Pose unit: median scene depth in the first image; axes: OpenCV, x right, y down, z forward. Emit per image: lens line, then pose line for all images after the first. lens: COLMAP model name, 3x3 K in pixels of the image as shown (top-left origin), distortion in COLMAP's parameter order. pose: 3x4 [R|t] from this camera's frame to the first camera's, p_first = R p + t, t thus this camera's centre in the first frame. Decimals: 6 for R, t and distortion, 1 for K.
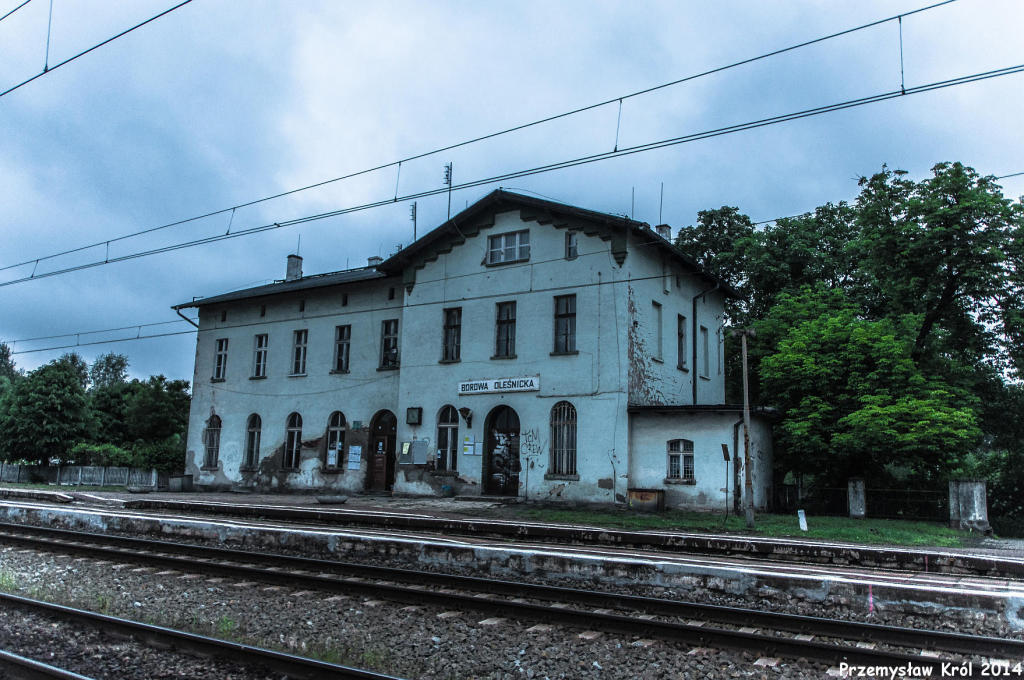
lens RADIAL K [[756.9, 0, 511.7], [0, 756.9, 349.4], [0, 0, 1]] dist [0.013236, -0.000657]
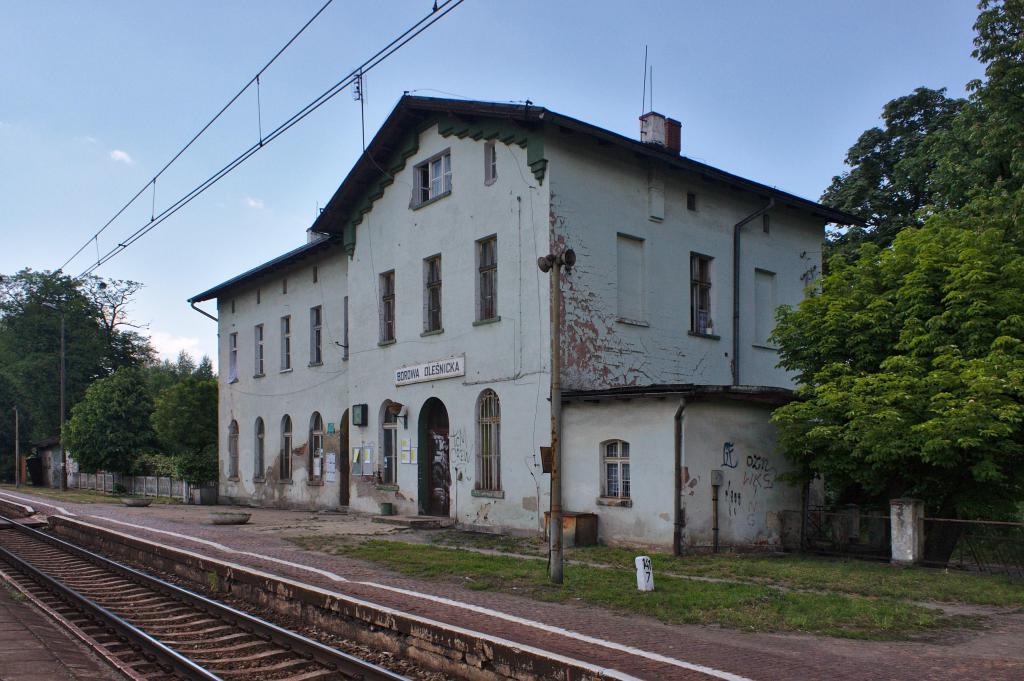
lens RADIAL K [[843.7, 0, 512.2], [0, 843.7, 447.3], [0, 0, 1]] dist [0.044654, -0.001804]
pose [[0.936742, -0.012000, -0.349814, 0.348816], [0.054606, 0.992185, 0.112188, 0.033153], [0.345734, -0.124194, 0.930077, 0.246069]]
